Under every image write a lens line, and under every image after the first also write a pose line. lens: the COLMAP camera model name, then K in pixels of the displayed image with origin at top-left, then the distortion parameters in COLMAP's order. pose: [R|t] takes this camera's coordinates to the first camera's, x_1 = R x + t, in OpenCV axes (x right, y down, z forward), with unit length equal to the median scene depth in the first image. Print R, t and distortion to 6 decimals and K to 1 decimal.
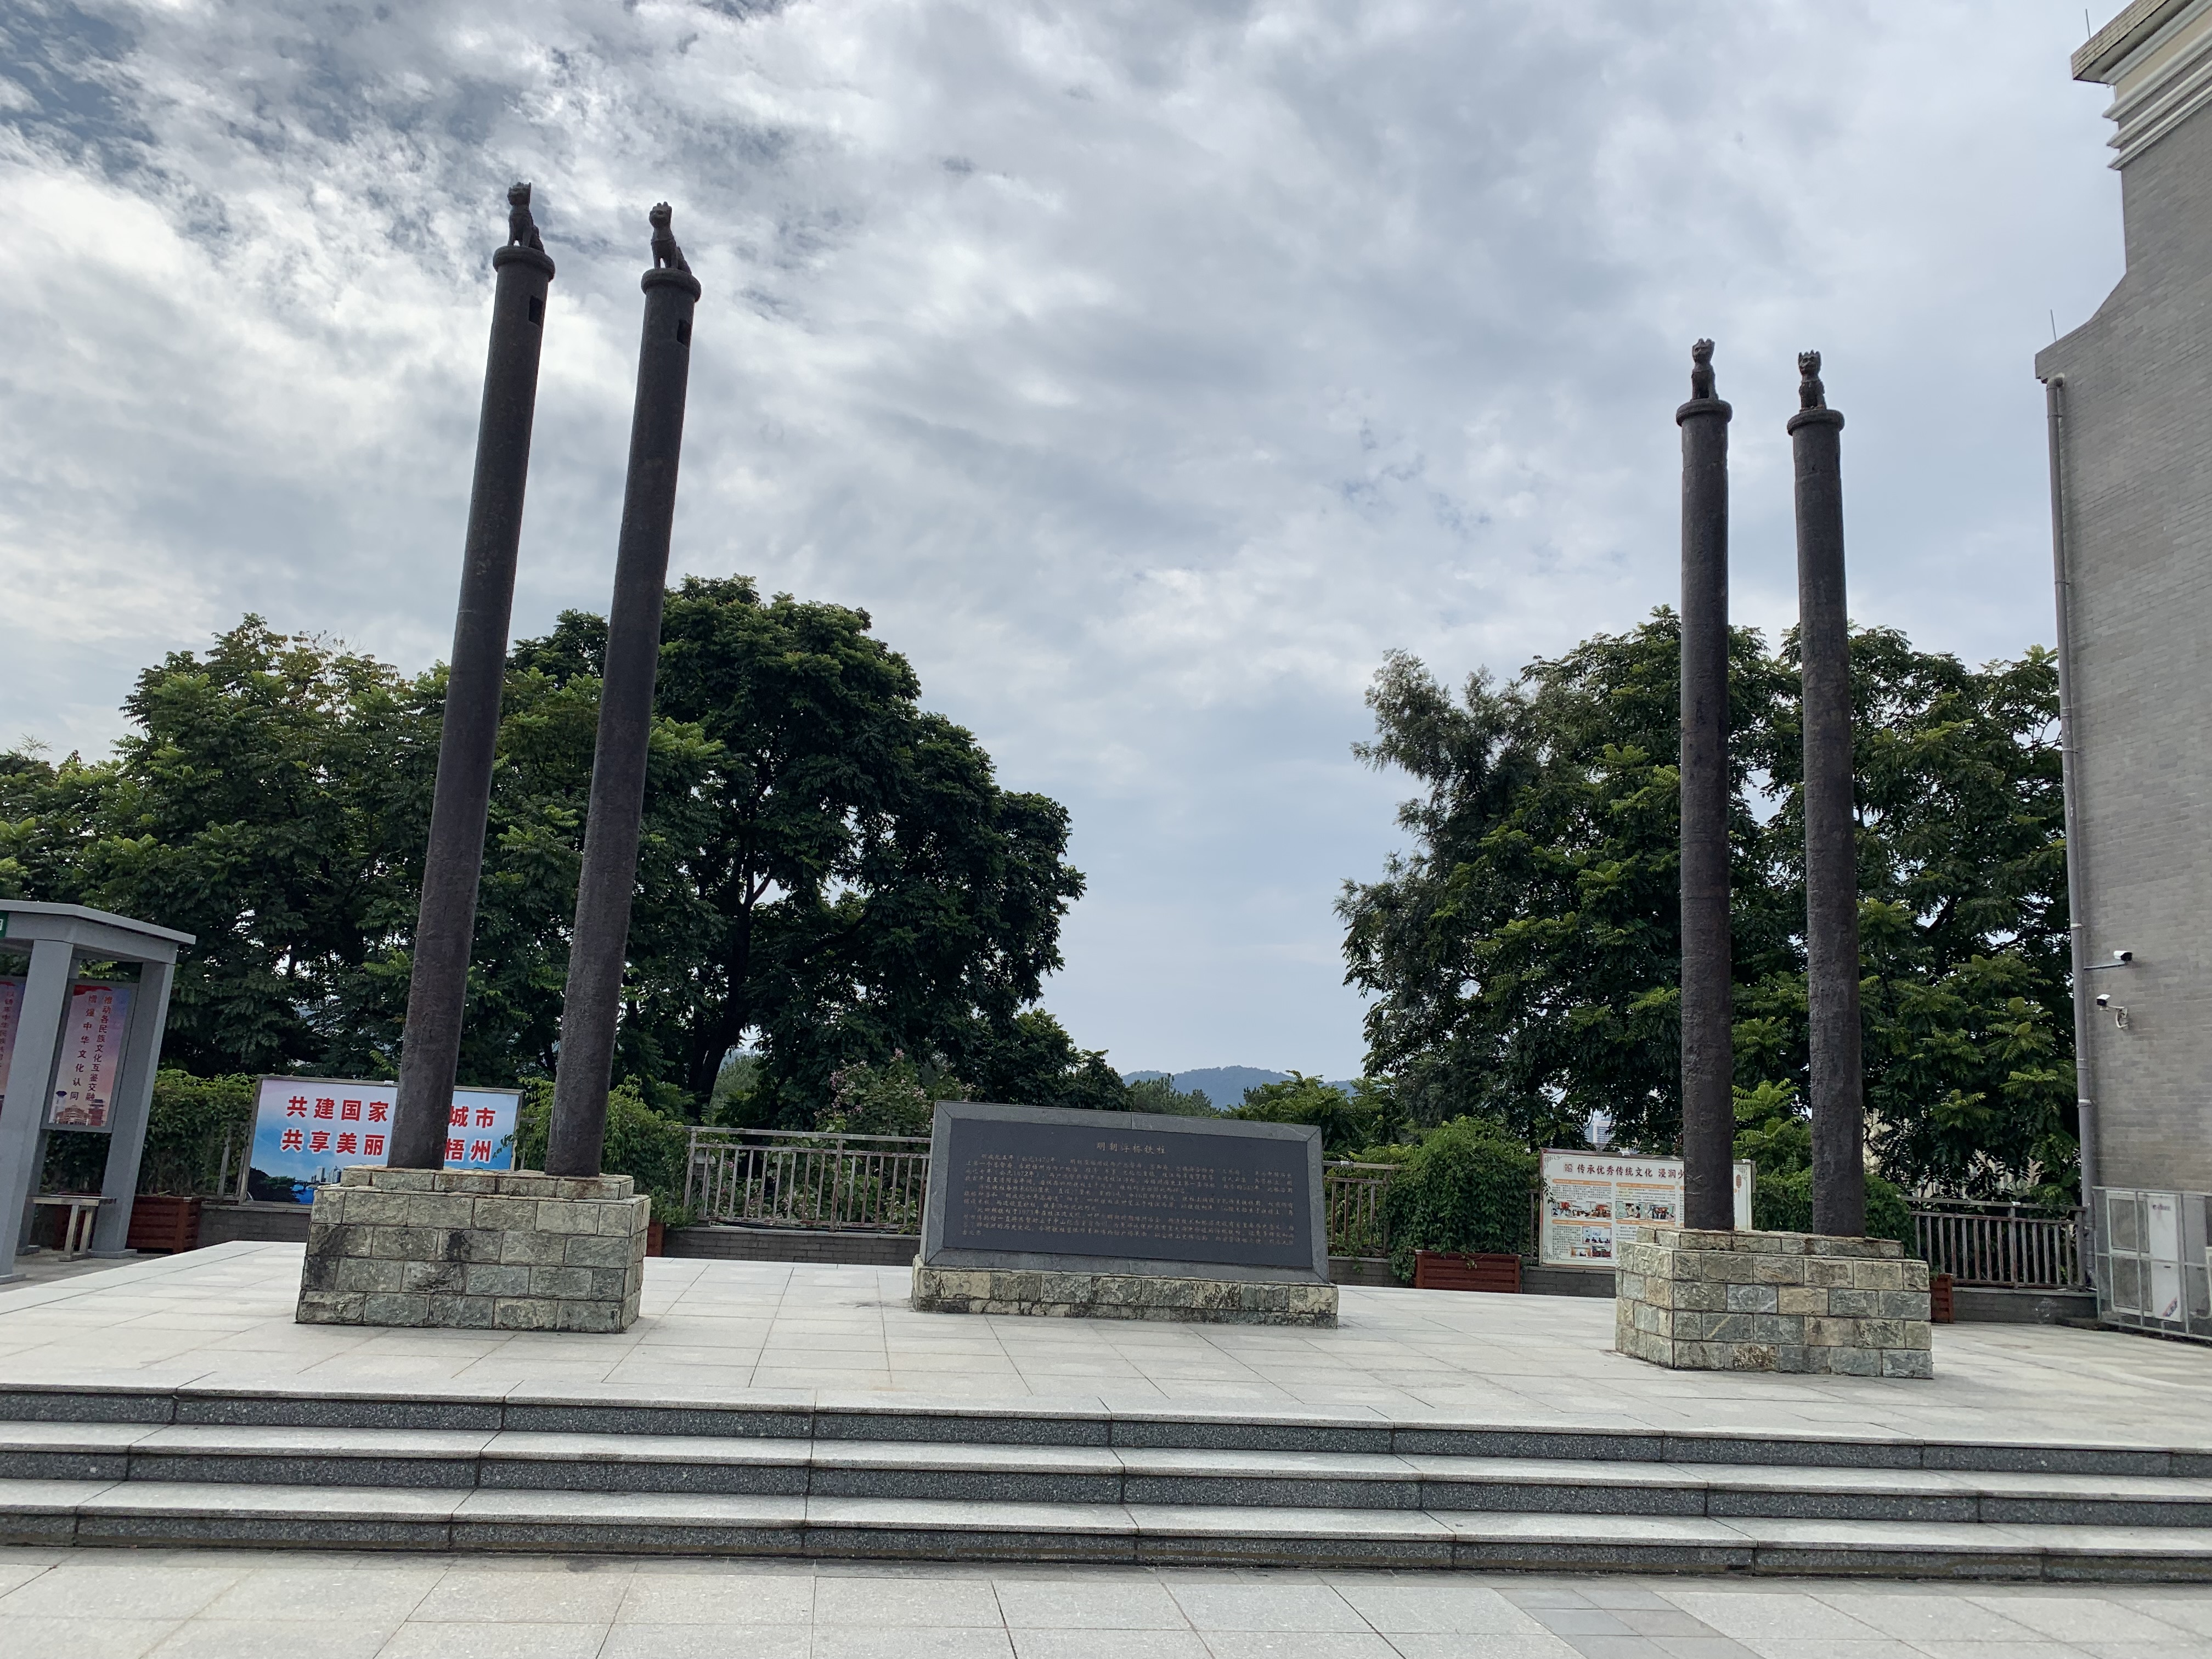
lens RADIAL K [[1692.0, 0, 1105.4], [0, 1692.0, 788.8], [0, 0, 1]] dist [0.065657, -0.108716]
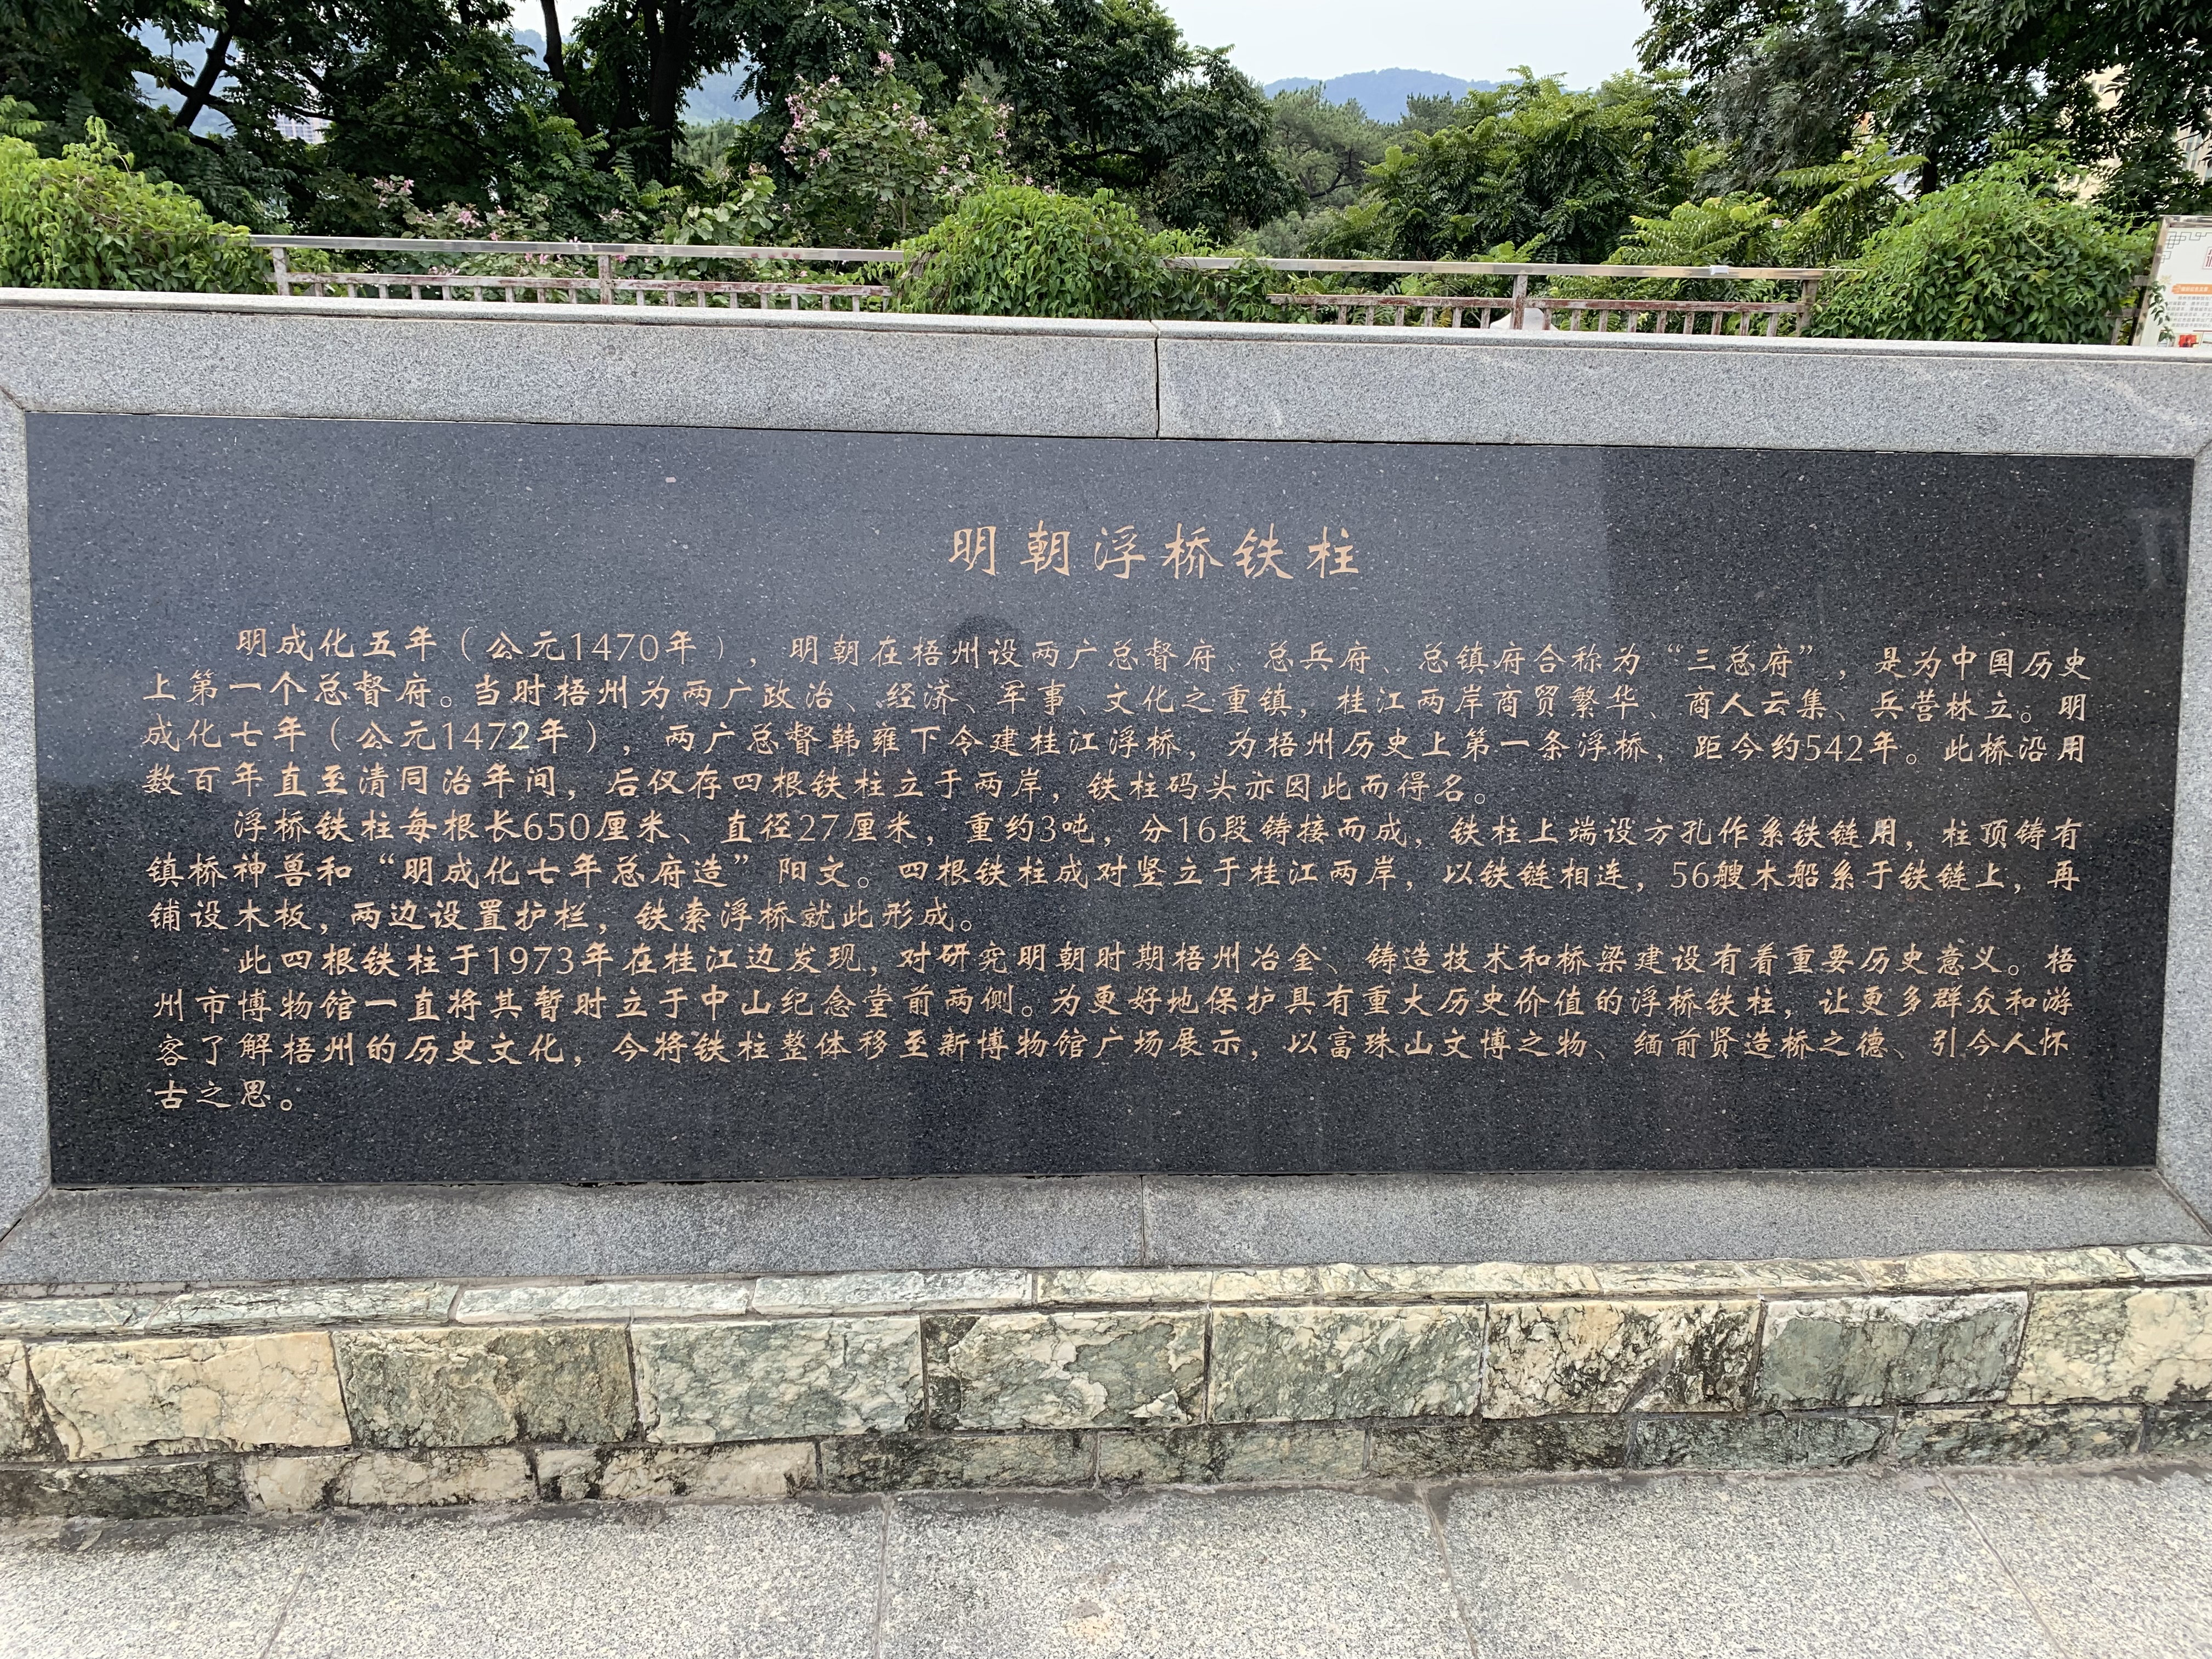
lens RADIAL K [[1692.0, 0, 1105.4], [0, 1692.0, 788.8], [0, 0, 1]] dist [0.065657, -0.108716]
pose [[0.996564, -0.000589, -0.082822, 0.024647], [0.044353, 0.848300, 0.527655, 0.145782], [0.069948, -0.529515, 0.845412, 0.862491]]
